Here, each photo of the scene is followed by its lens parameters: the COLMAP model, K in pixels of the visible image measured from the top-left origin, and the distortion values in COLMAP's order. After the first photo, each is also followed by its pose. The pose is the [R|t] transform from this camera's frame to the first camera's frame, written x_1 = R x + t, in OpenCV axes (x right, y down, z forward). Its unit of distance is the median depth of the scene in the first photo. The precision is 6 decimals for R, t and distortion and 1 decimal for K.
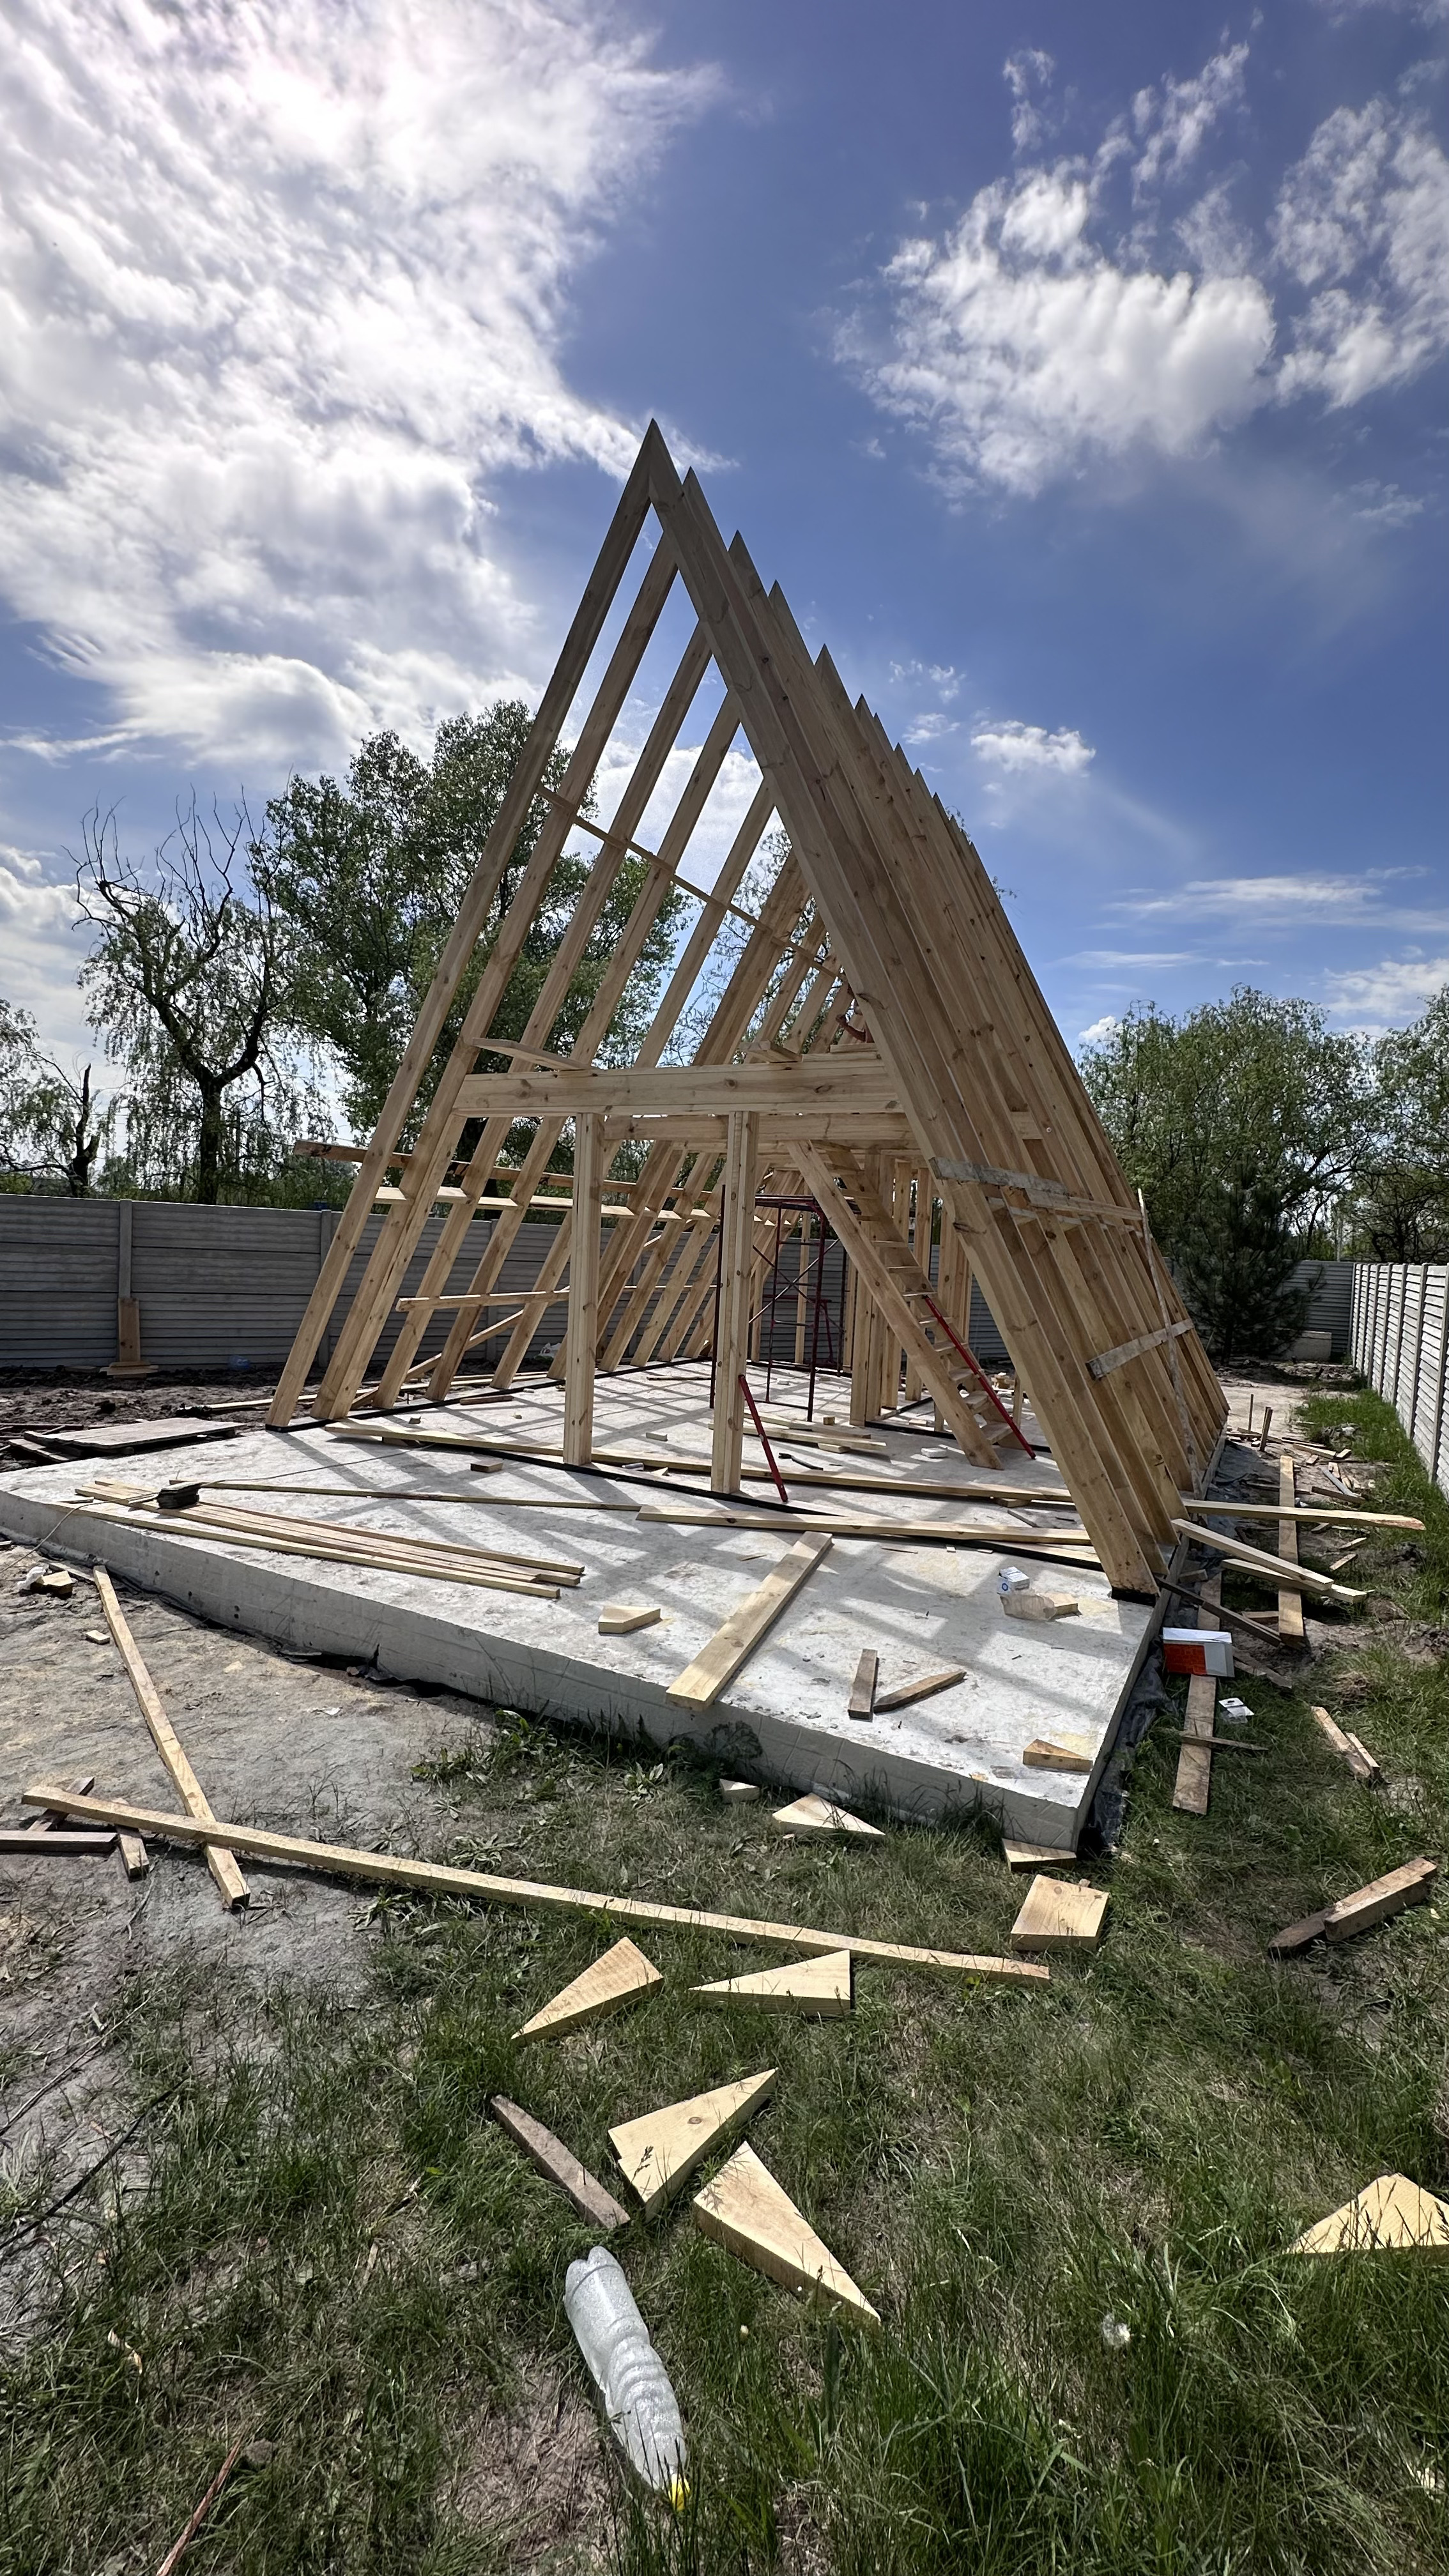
lens RADIAL K [[1025.9, 0, 718.1], [0, 1025.9, 1297.0], [0, 0, 1]] dist [-0.002624, 0.000015]
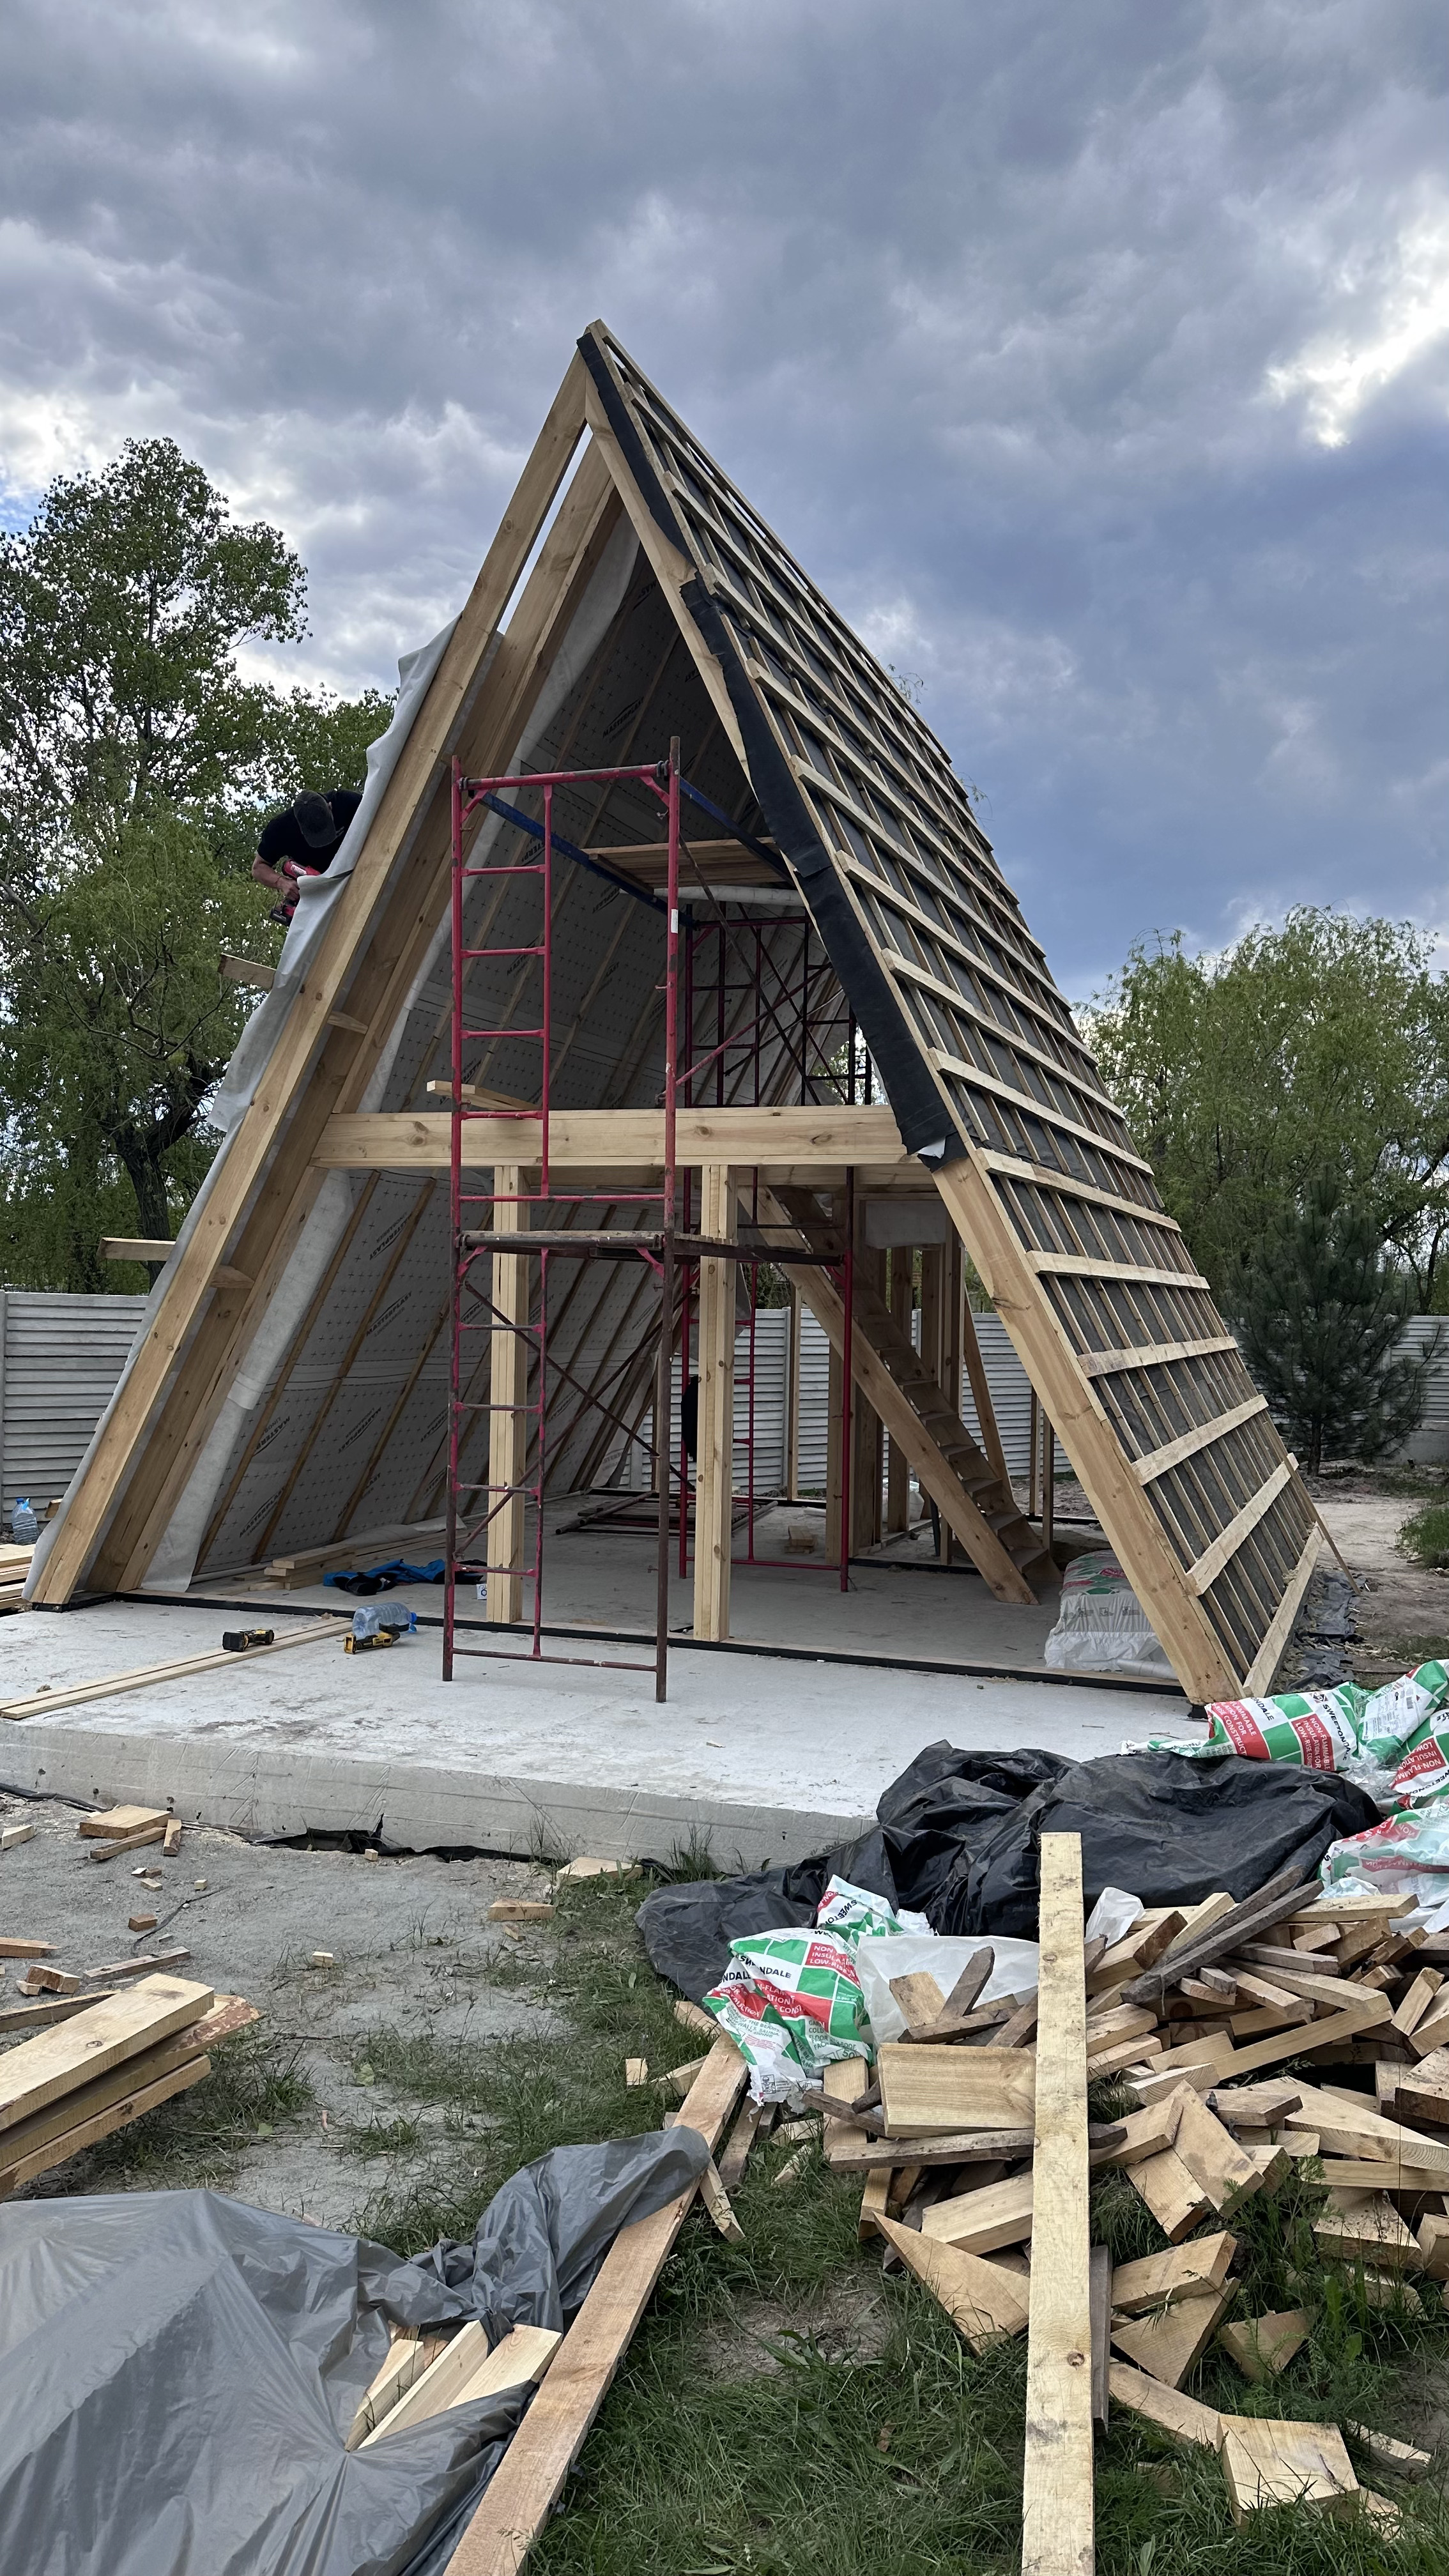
lens RADIAL K [[1834.8, 0, 723.6], [0, 1834.8, 1289.6], [0, 0, 1]] dist [0.075411, 0.001027]
pose [[0.987899, -0.029976, 0.152174, -0.066961], [0.039346, 0.997486, -0.058938, 0.001095], [-0.150025, 0.064212, 0.986595, -0.145345]]
